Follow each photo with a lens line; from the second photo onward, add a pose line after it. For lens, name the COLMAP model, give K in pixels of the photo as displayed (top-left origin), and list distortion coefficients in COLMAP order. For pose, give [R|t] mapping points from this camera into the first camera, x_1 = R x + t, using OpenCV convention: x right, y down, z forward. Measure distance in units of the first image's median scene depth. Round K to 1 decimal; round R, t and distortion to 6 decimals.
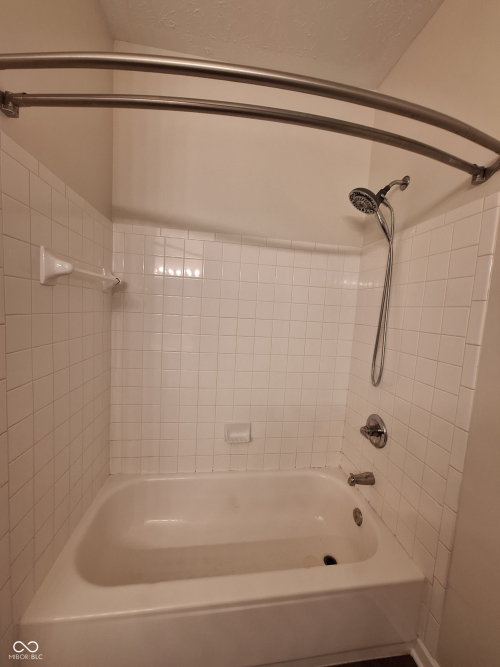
lens RADIAL K [[261.3, 0, 250.0], [0, 261.3, 333.5], [0, 0, 1]] dist [-0.007530, 0.000149]
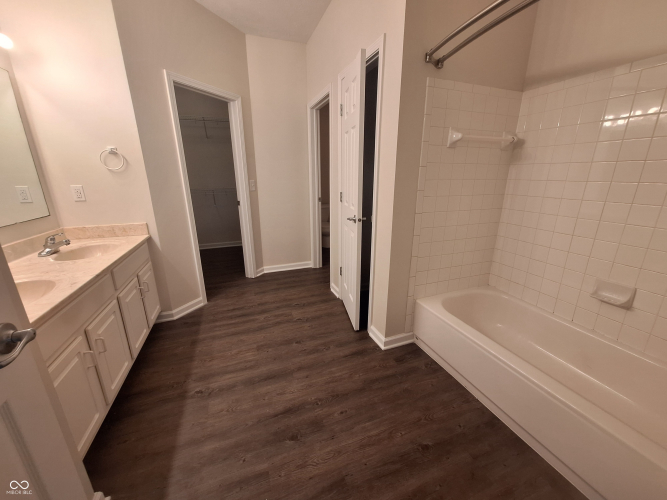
lens RADIAL K [[261.3, 0, 333.5], [0, 261.3, 250.0], [0, 0, 1]] dist [-0.007530, 0.000149]
pose [[0.218555, 0.213649, -0.952149, 0.643245], [-0.077805, 0.976447, 0.201242, 0.145379], [0.972718, 0.030100, 0.230030, -0.173076]]
